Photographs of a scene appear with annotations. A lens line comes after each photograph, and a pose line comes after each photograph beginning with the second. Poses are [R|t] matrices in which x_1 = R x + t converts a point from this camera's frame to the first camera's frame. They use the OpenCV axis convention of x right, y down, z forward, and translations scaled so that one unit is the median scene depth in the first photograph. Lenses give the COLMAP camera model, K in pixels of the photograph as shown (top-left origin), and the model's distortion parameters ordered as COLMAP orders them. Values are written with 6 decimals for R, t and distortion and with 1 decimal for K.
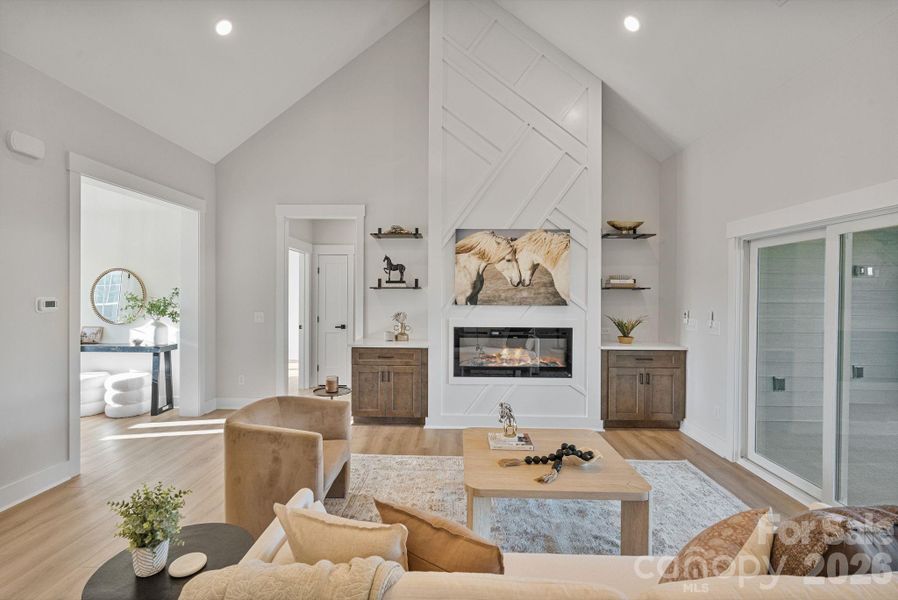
lens RADIAL K [[417.5, 0, 442.1], [0, 417.5, 296.5], [0, 0, 1]] dist [-0.001408, 0.002241]
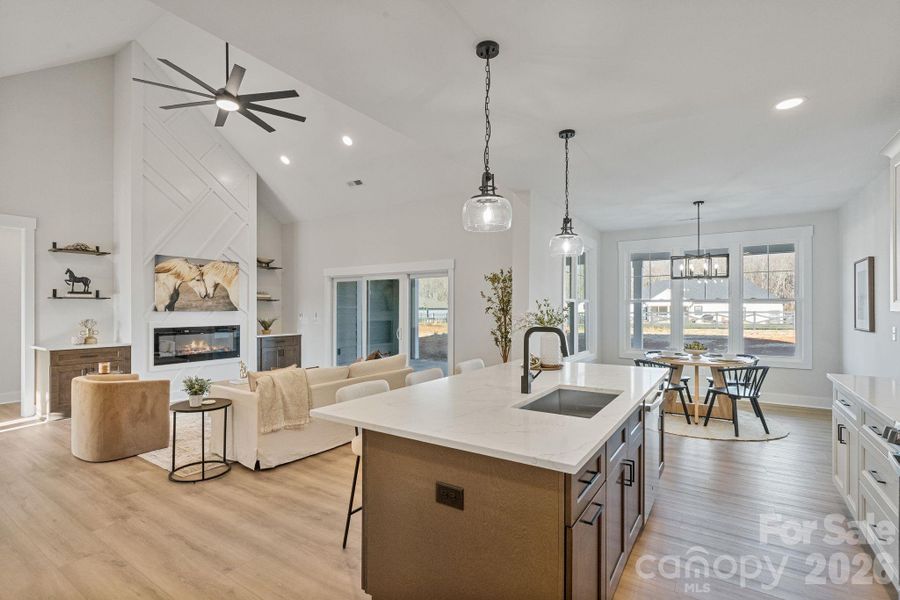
lens RADIAL K [[418.4, 0, 450.4], [0, 418.4, 306.5], [0, 0, 1]] dist [-0.001408, 0.002241]
pose [[0.528917, -0.003719, 0.848666, -0.602062], [0.007870, 0.999969, -0.000523, 0.012482], [-0.848637, 0.006956, 0.528930, -0.501008]]
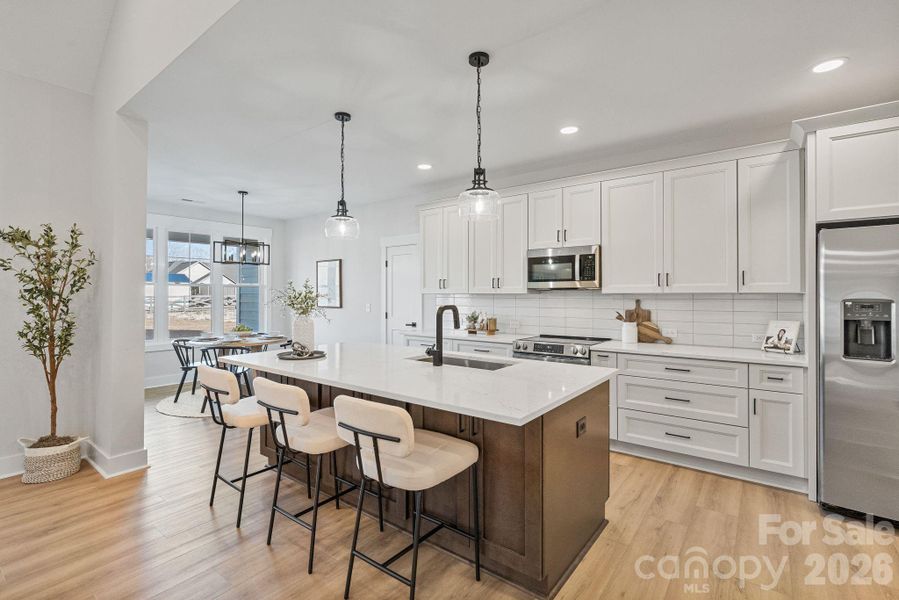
lens RADIAL K [[418.0, 0, 446.2], [0, 418.0, 296.9], [0, 0, 1]] dist [-0.001408, 0.002241]
pose [[-0.803317, -0.010092, 0.595466, -0.465751], [-0.001798, 0.999893, 0.014521, 0.017002], [-0.595549, 0.010595, -0.803249, 0.149918]]
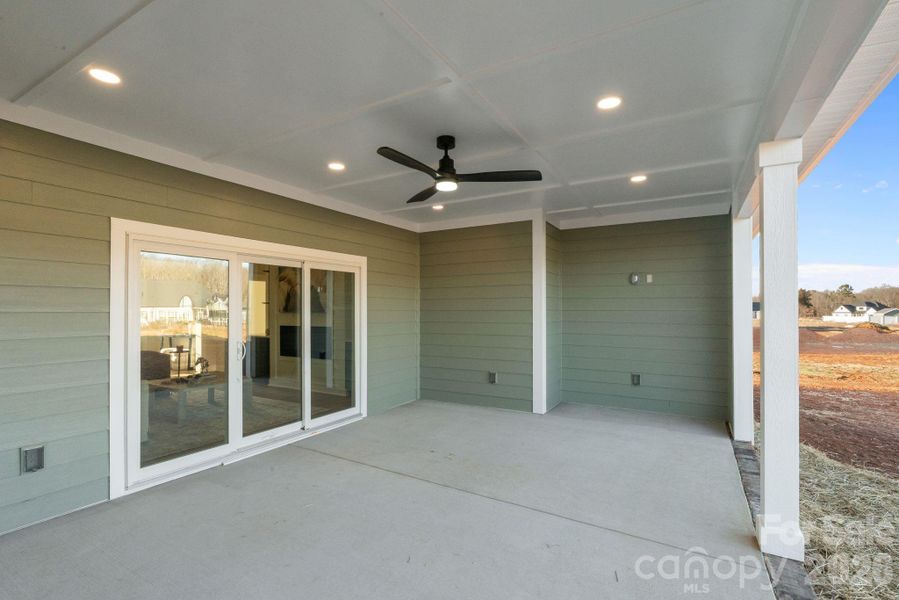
lens RADIAL K [[418.0, 0, 452.3], [0, 418.0, 299.6], [0, 0, 1]] dist [-0.001408, 0.002241]
pose [[0.881567, -0.015231, -0.471813, 1.421326], [0.008489, 0.999829, -0.016414, 0.003190], [0.471983, 0.010465, 0.881546, -0.140556]]
